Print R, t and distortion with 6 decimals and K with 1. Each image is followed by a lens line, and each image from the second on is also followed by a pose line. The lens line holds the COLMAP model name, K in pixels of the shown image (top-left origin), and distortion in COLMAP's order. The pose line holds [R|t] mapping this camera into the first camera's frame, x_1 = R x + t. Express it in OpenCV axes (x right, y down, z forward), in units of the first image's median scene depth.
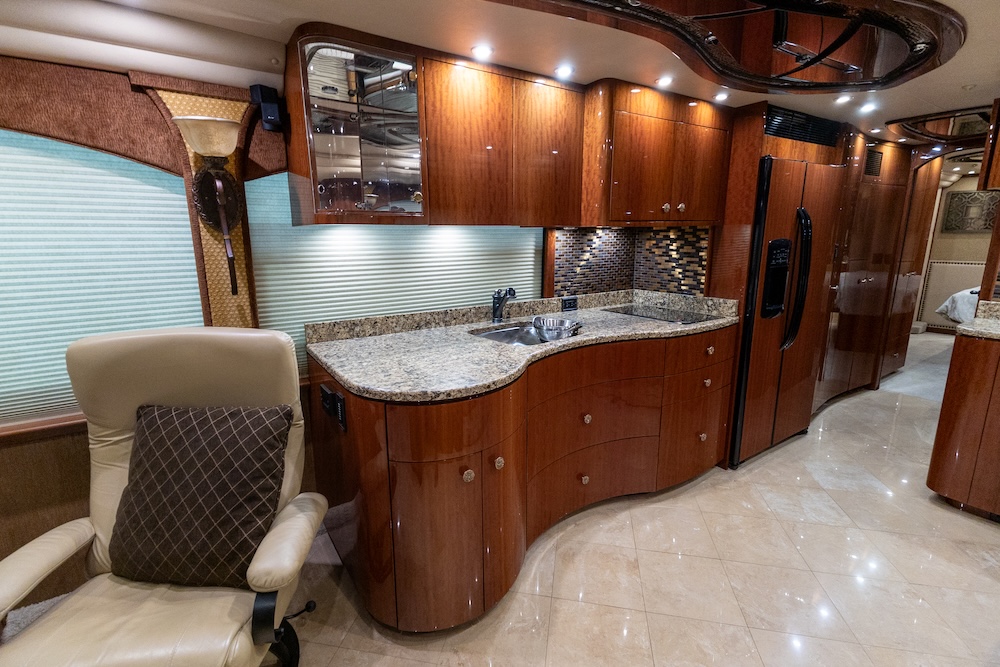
lens RADIAL K [[469.2, 0, 500.0], [0, 469.2, 333.5], [0, 0, 1]] dist [0.016797, -0.000394]
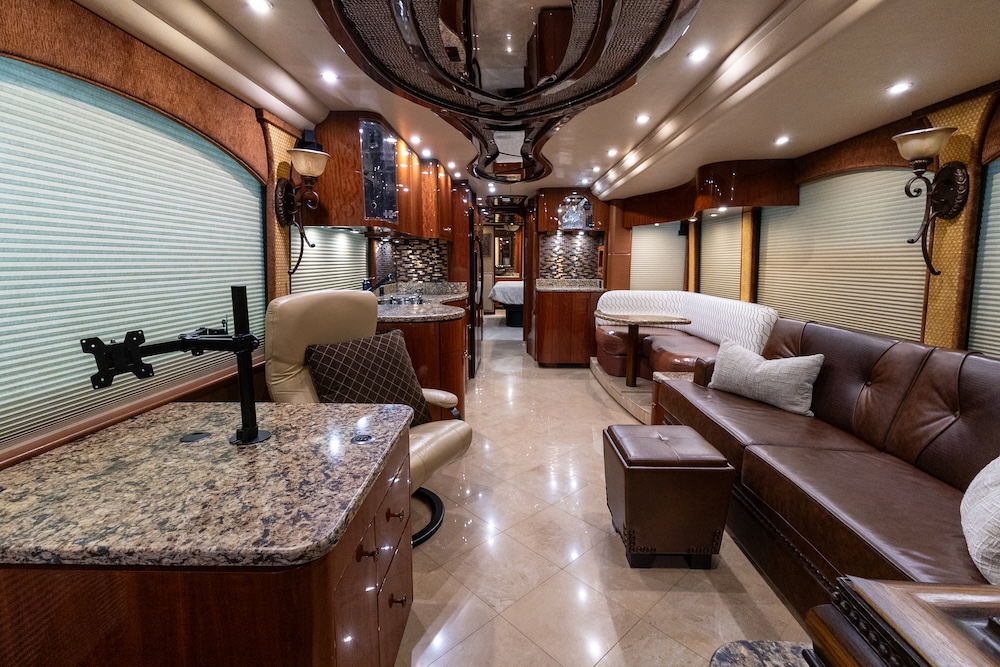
lens RADIAL K [[469.2, 0, 500.0], [0, 469.2, 333.5], [0, 0, 1]] dist [0.016797, -0.000394]
pose [[0.585427, -0.117108, 0.802222, -1.063491], [0.166308, 0.985816, 0.022545, 0.123622], [-0.793484, 0.120218, 0.596599, -0.201454]]
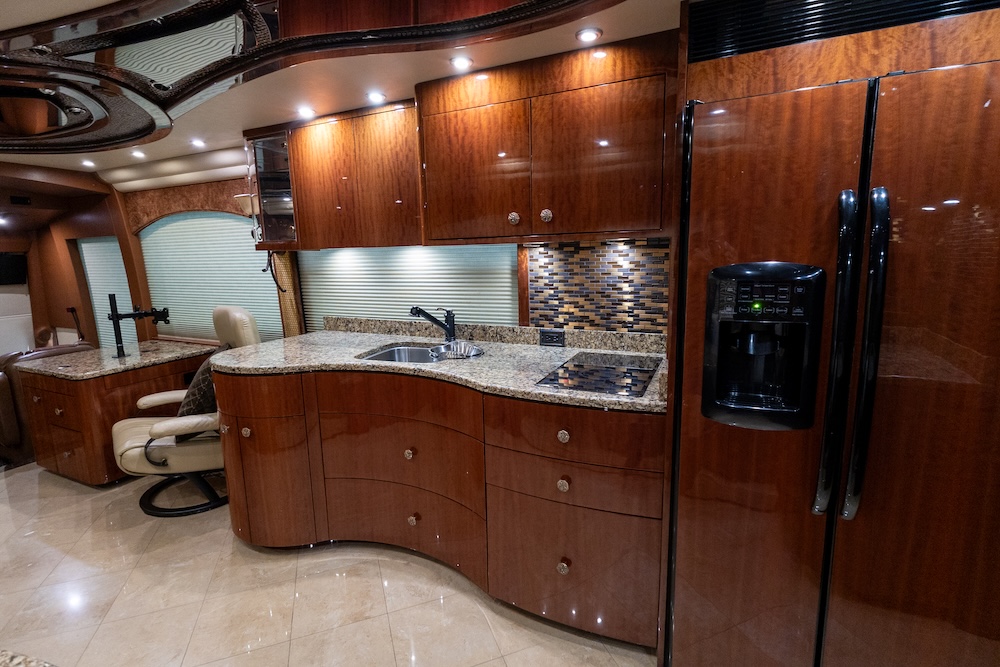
lens RADIAL K [[476.4, 0, 501.6], [0, 476.4, 331.1], [0, 0, 1]] dist [-0.012207, -0.000135]
pose [[0.500454, 0.136106, -0.854998, 1.059689], [-0.164730, 0.984494, 0.060299, -0.143896], [0.849947, 0.110667, 0.515114, 0.660736]]
